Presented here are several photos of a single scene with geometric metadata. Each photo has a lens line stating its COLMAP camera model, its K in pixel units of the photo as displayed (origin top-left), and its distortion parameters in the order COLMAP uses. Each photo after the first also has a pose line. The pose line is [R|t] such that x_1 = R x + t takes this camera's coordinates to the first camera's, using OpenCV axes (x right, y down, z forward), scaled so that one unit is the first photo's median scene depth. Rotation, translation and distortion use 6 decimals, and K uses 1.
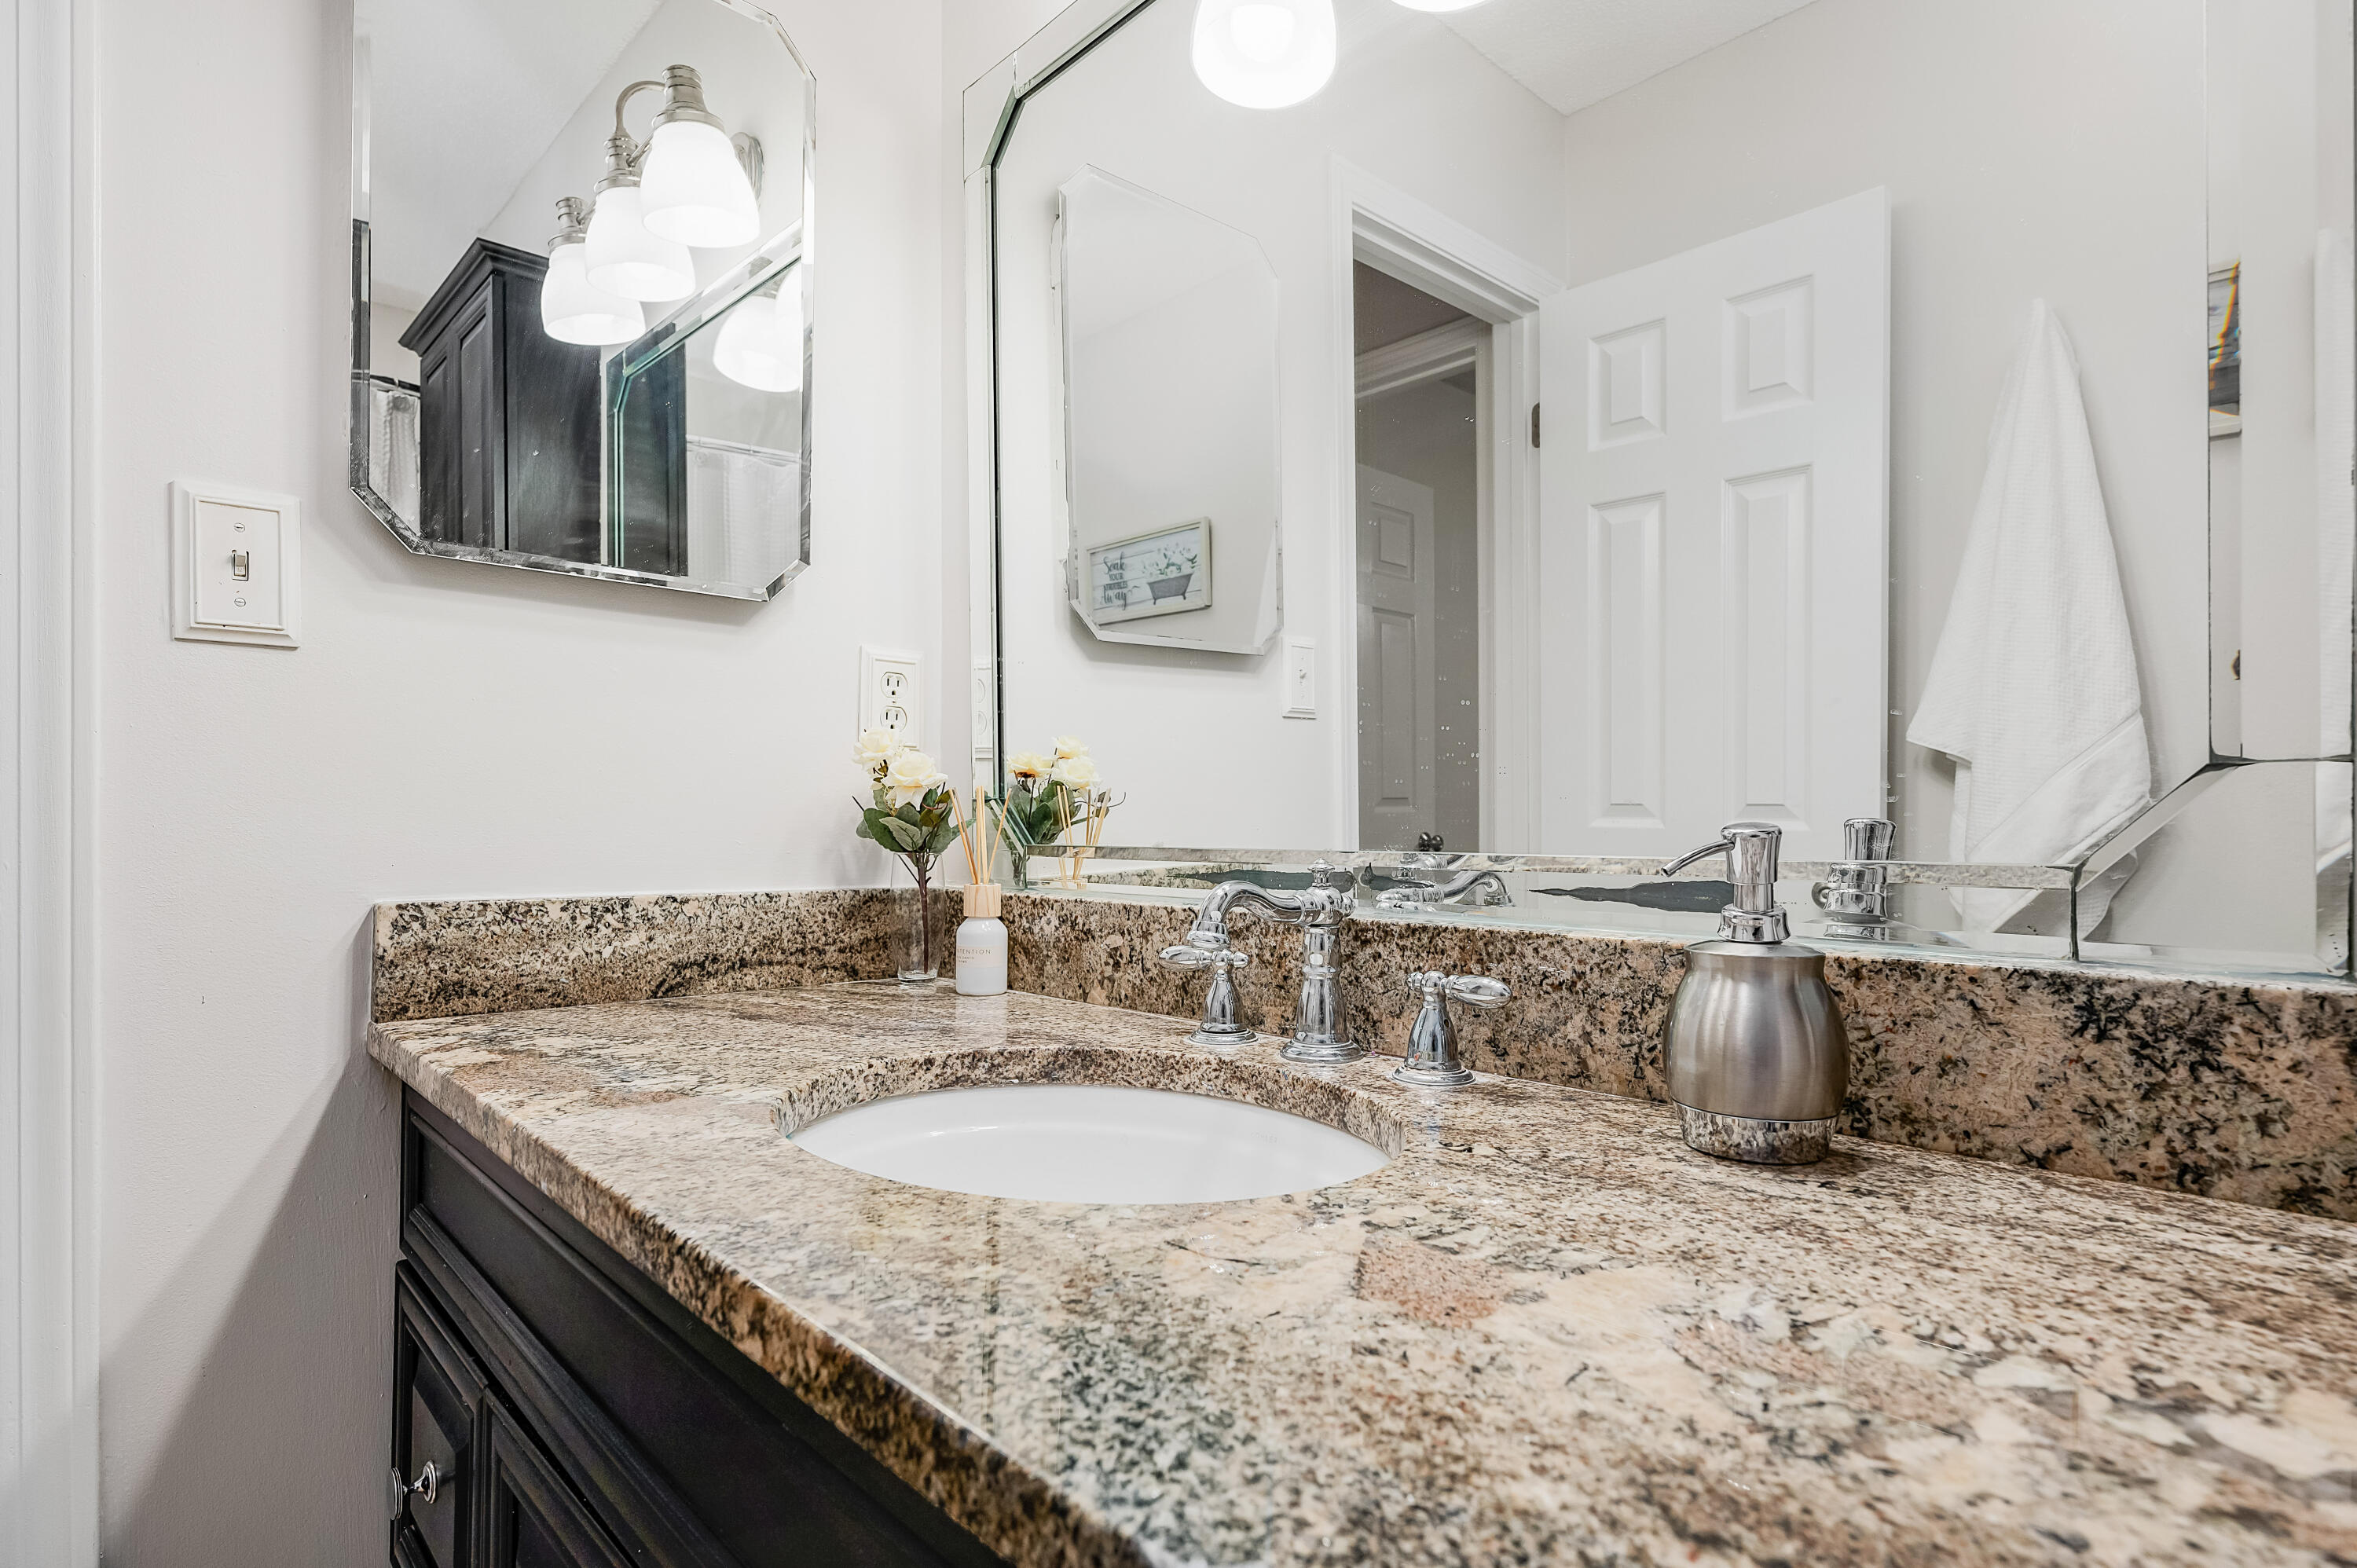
lens RADIAL K [[1155.7, 0, 1177.8], [0, 1155.7, 799.9], [0, 0, 1]] dist [0.001655, -0.000085]
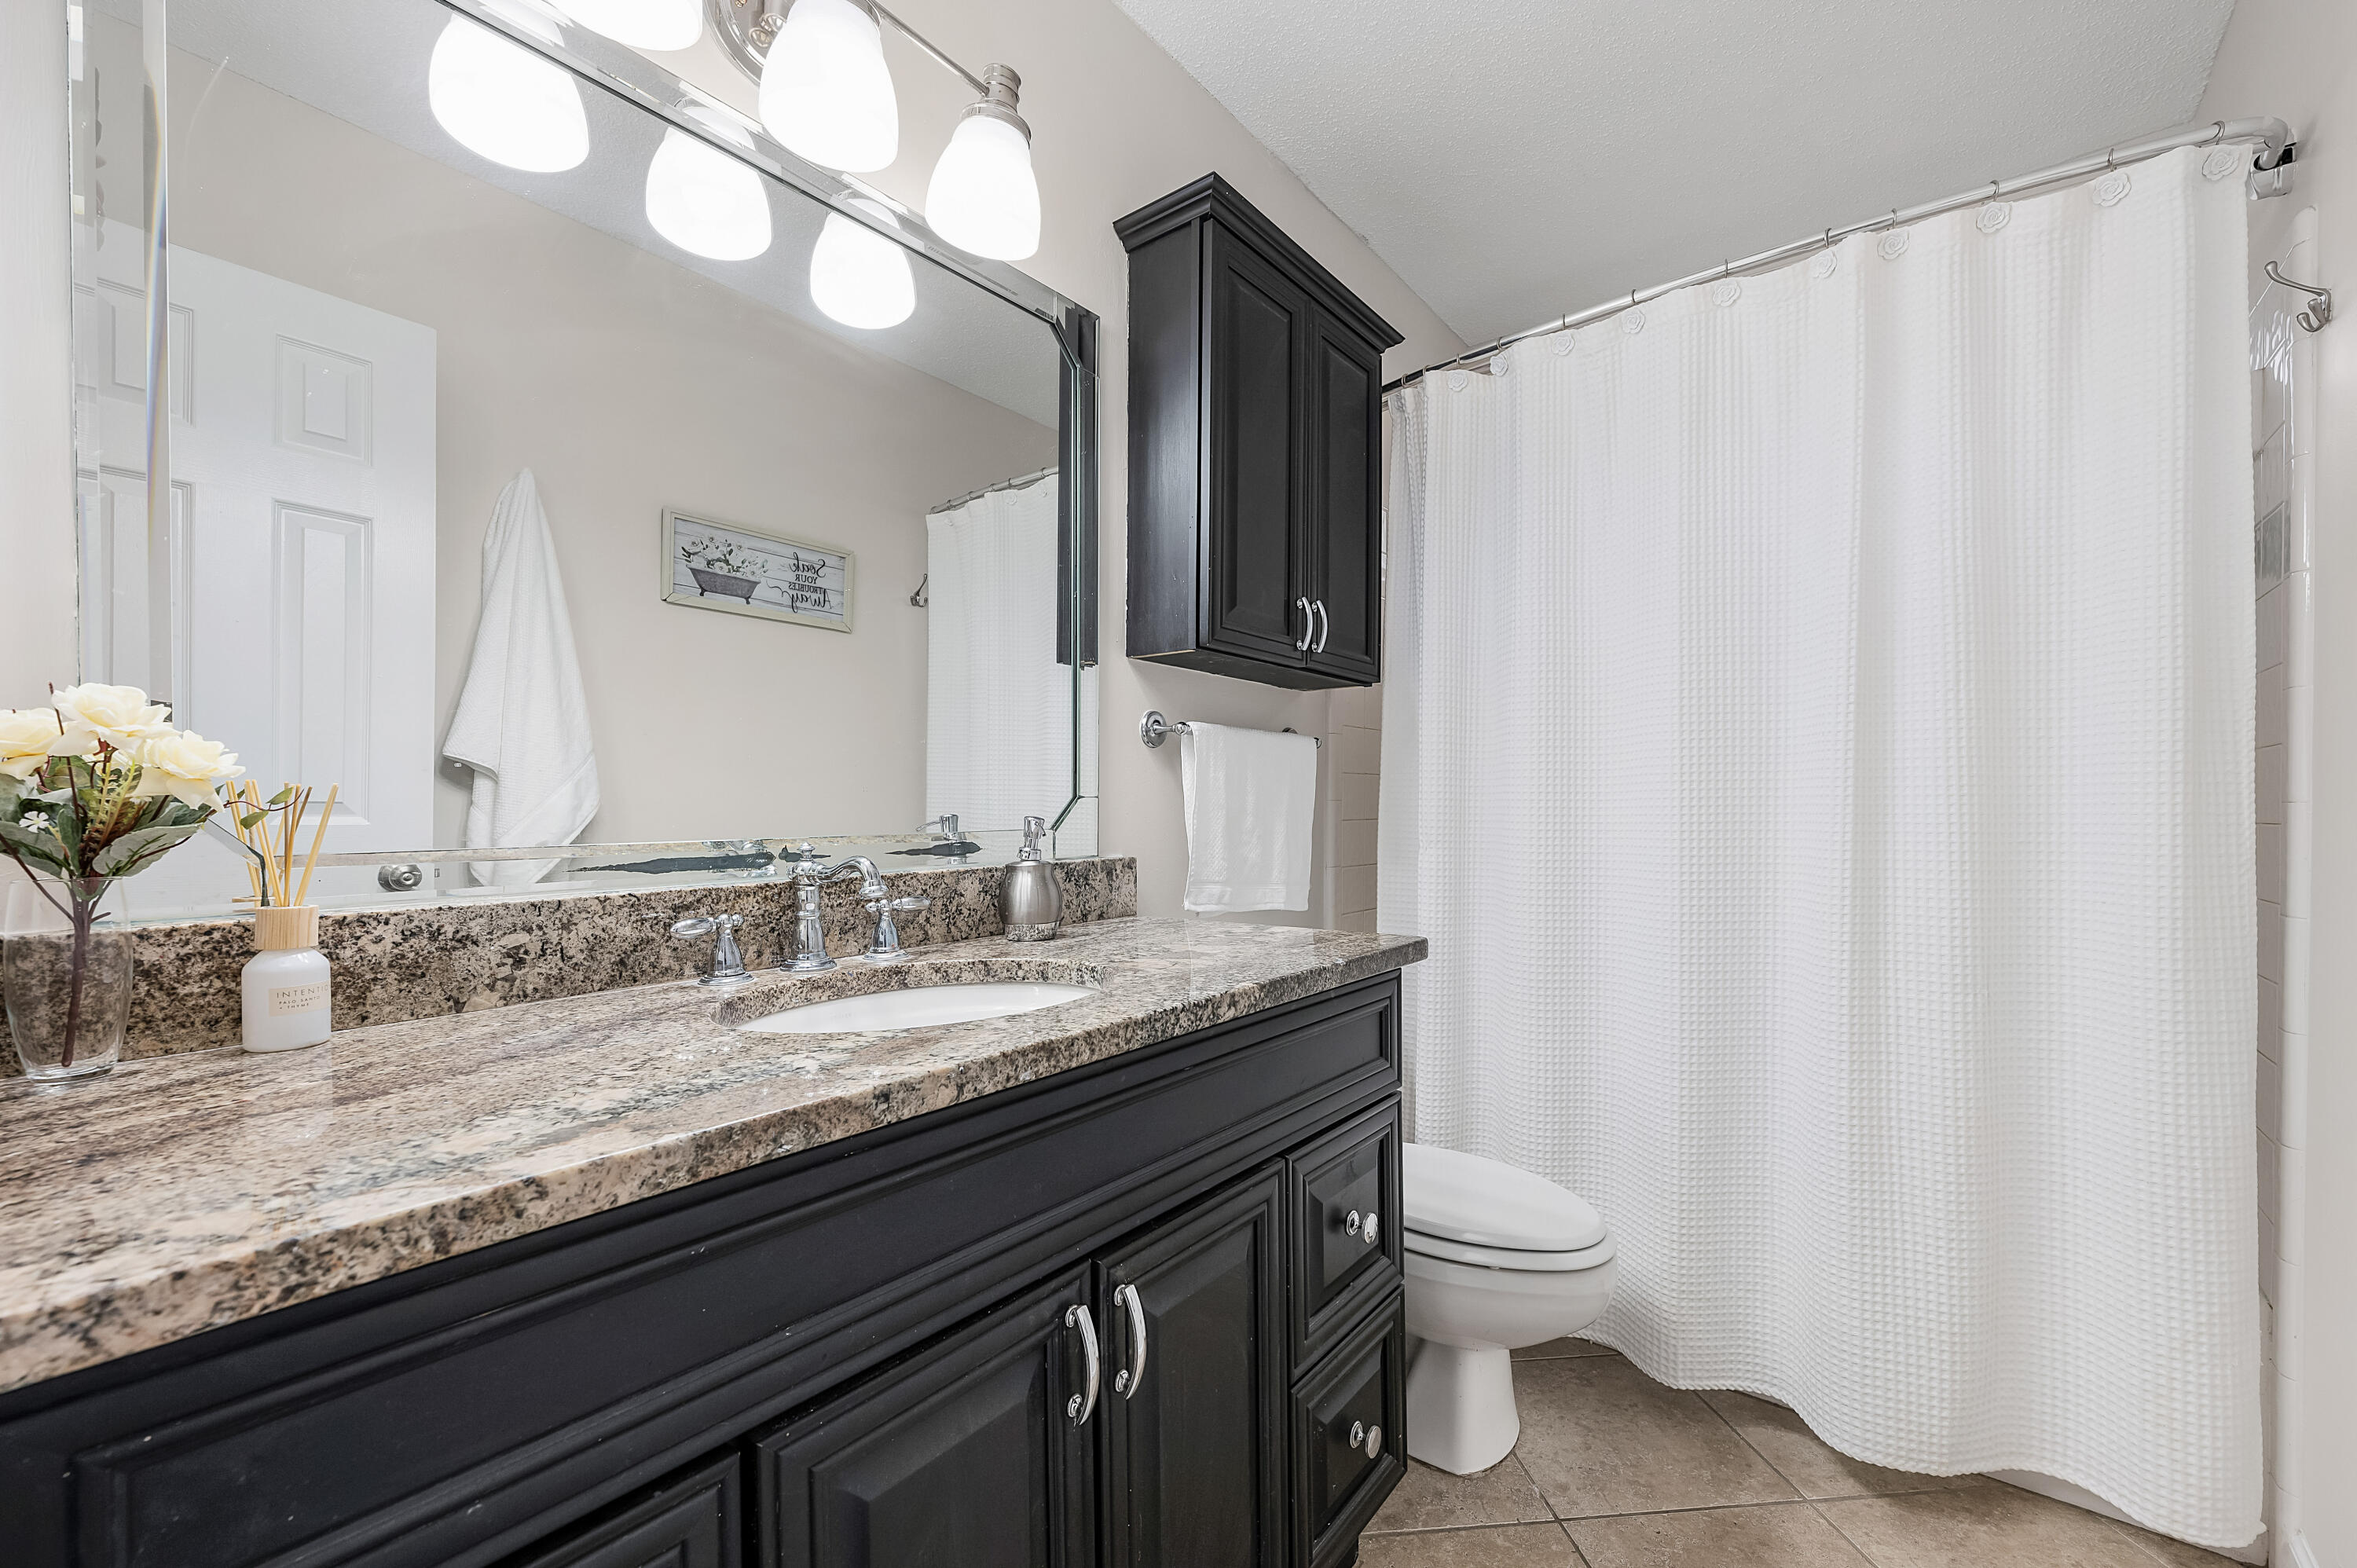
lens RADIAL K [[966.0, 0, 1178.5], [0, 966.0, 802.5], [0, 0, 1]] dist [-0.000545, 0.000394]
pose [[-0.130338, 0.004931, 0.991457, -0.982209], [-0.011378, 0.999914, -0.006468, 0.000345], [-0.991404, -0.012124, -0.130271, 0.540013]]
